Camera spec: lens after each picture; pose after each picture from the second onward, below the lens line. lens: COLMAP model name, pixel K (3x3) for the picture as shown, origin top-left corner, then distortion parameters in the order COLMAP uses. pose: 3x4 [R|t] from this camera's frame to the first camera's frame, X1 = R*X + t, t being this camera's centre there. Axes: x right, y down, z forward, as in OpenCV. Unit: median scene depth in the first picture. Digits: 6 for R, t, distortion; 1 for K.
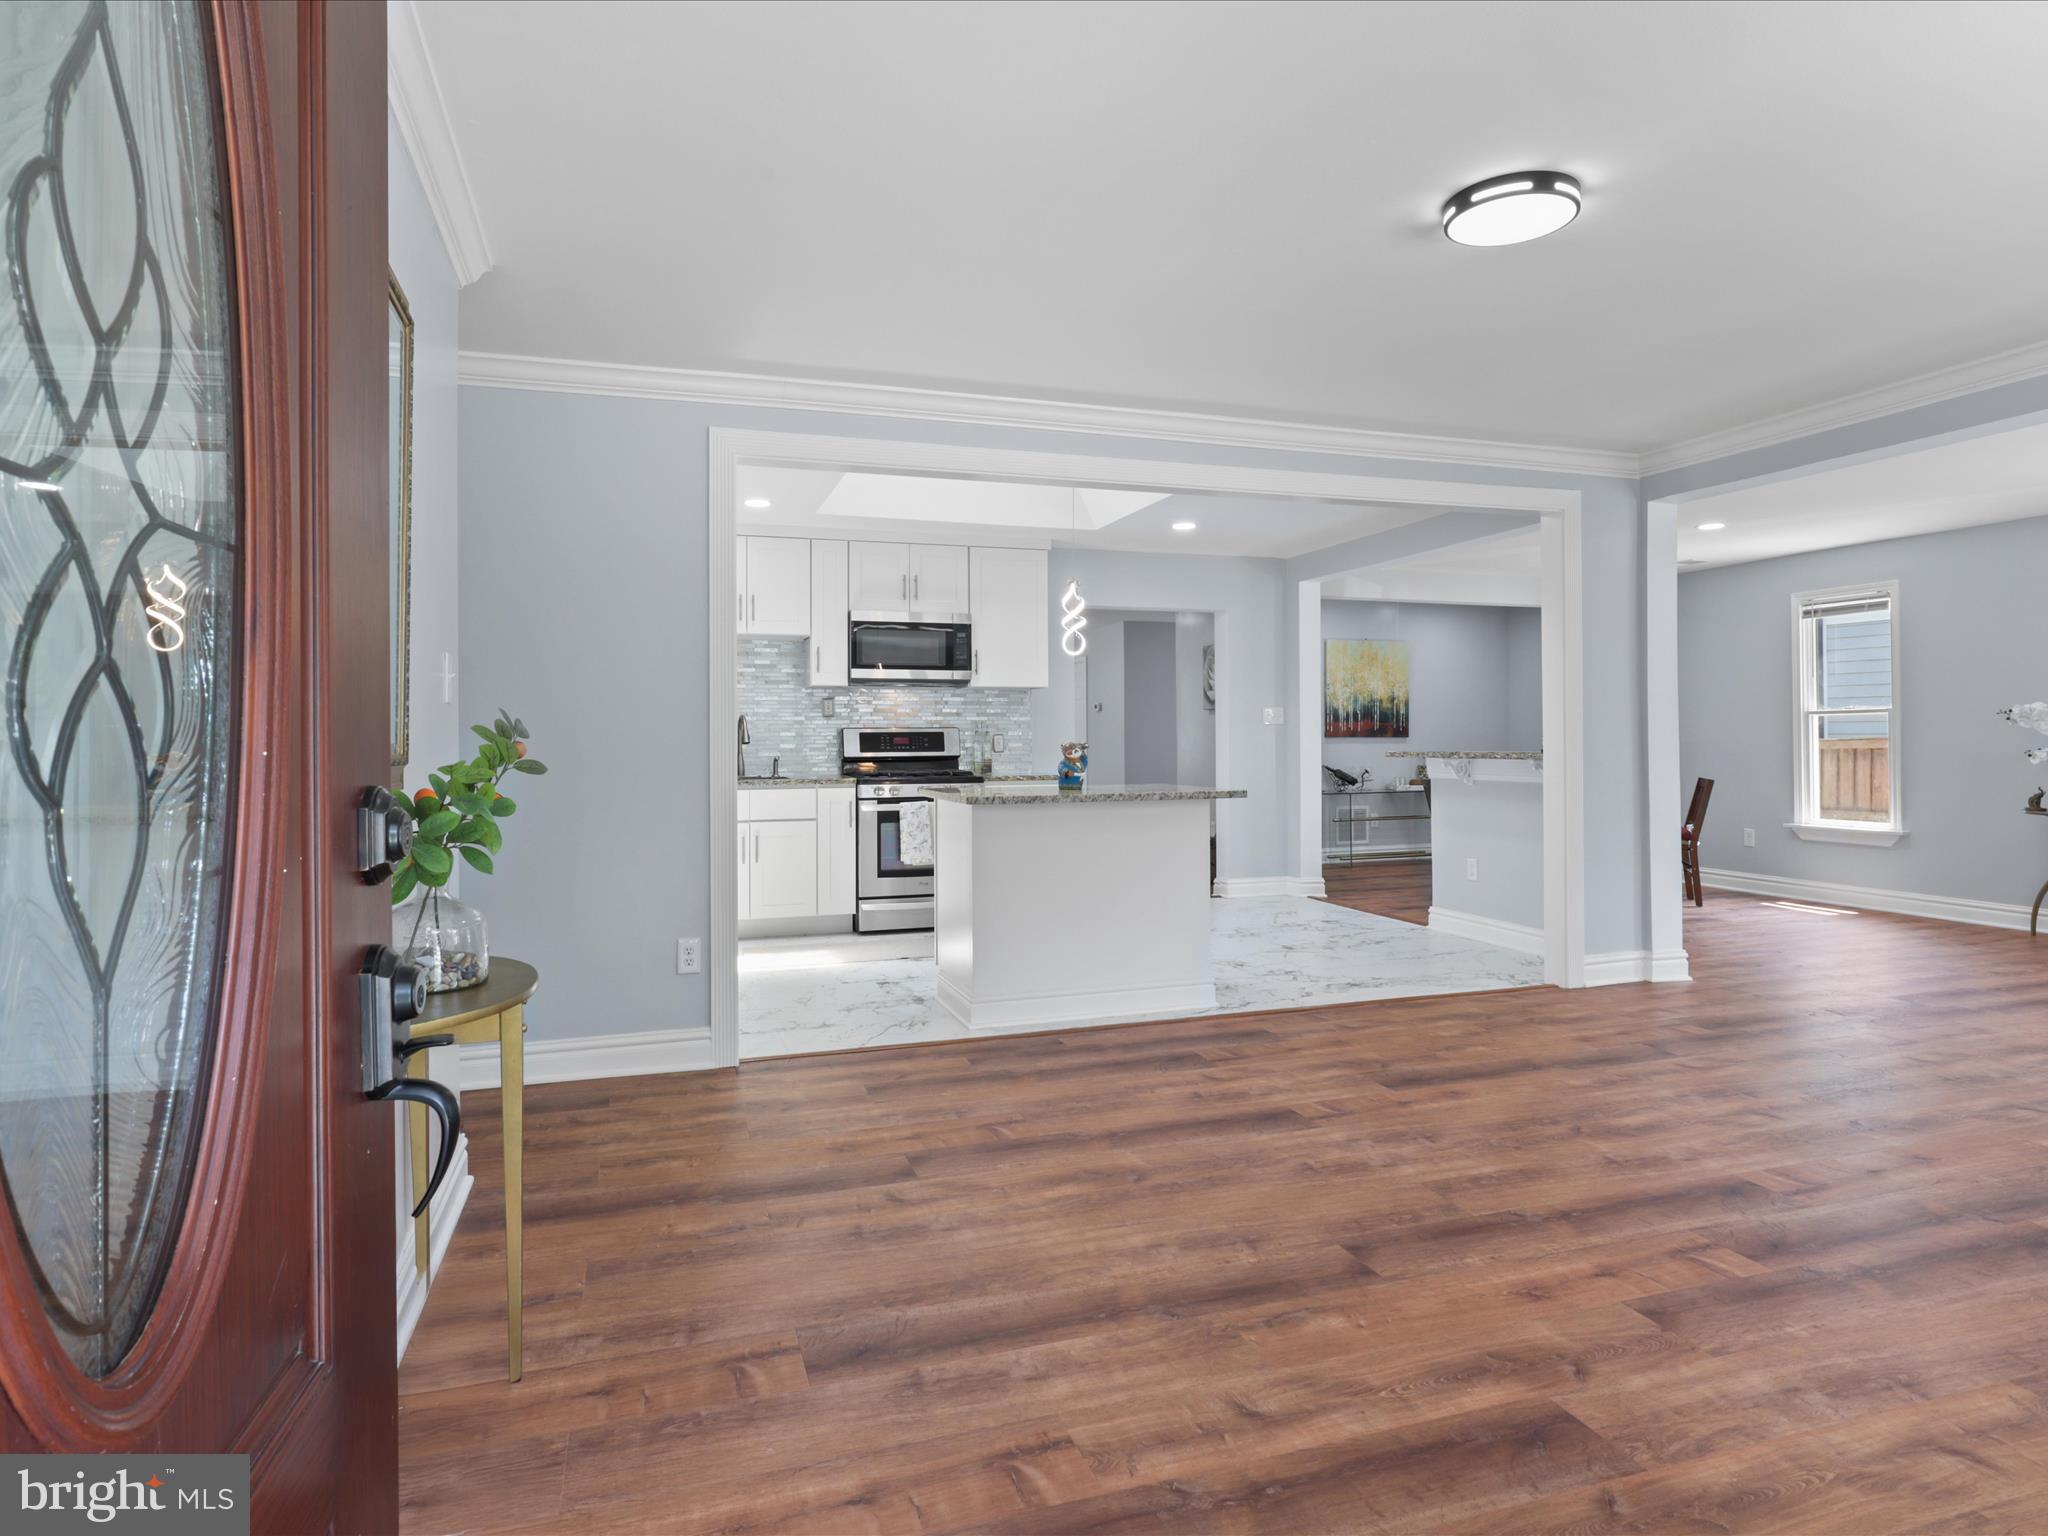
lens RADIAL K [[1157.3, 0, 1015.4], [0, 1157.3, 769.1], [0, 0, 1]] dist [-0.017748, 0.012478]
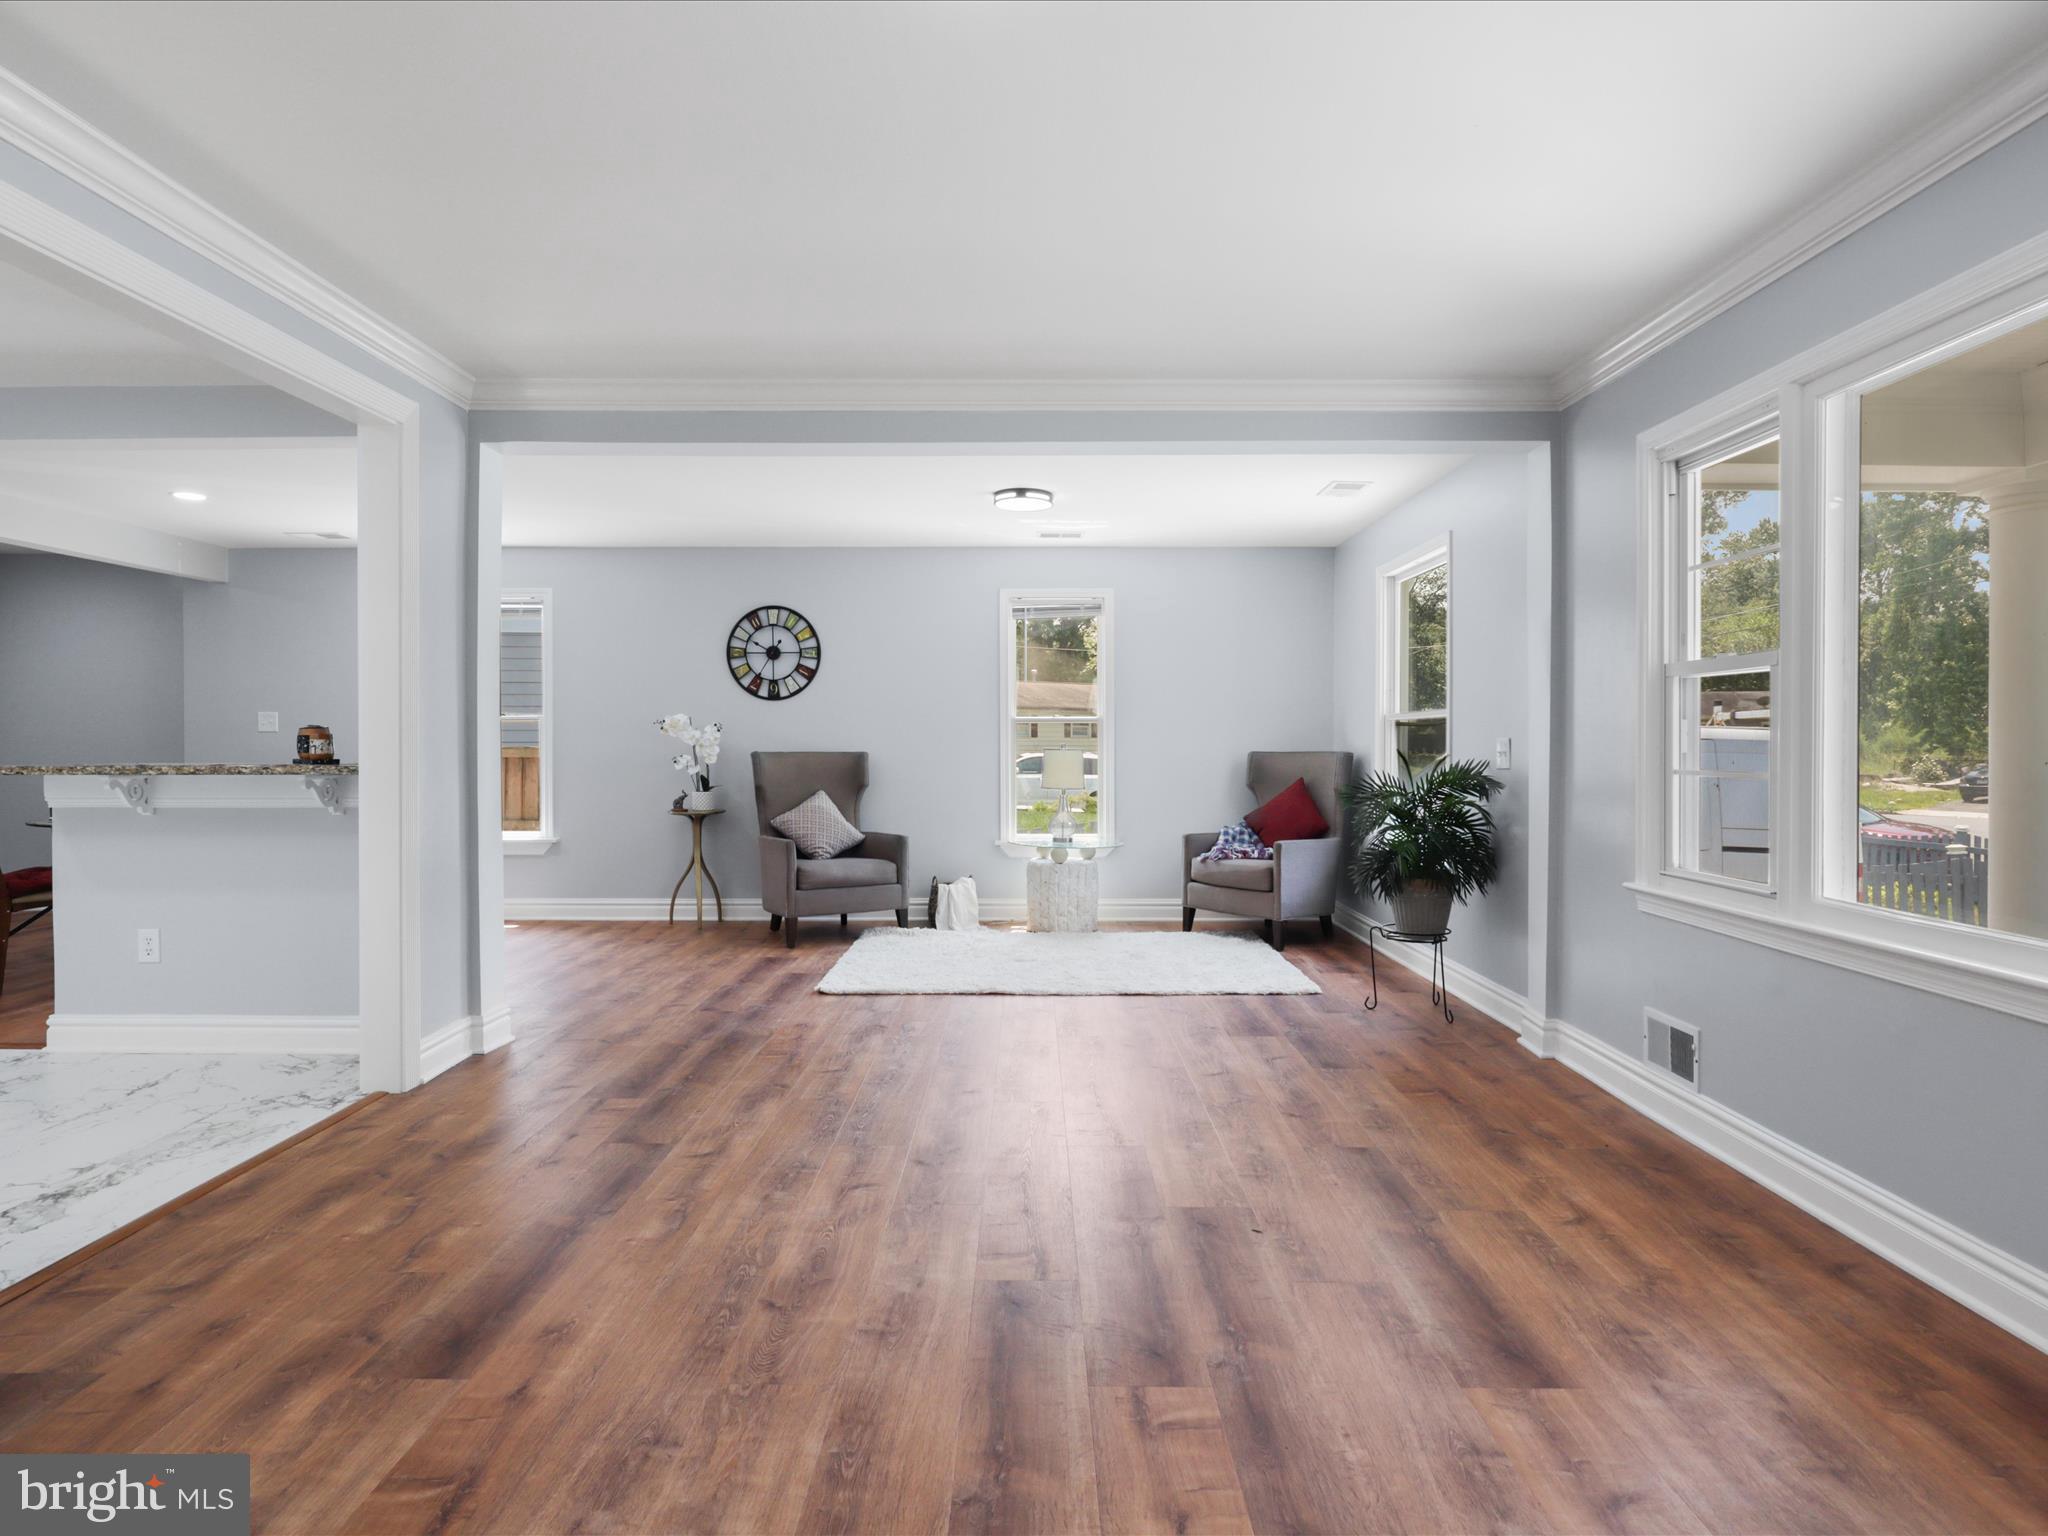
lens RADIAL K [[1151.4, 0, 1023.6], [0, 1151.4, 747.5], [0, 0, 1]] dist [-0.030486, 0.019346]
pose [[0.313535, 0.001968, 0.949575, -0.119297], [0.023376, 0.999679, -0.009790, -0.013097], [-0.949289, 0.025266, 0.313388, 0.635795]]
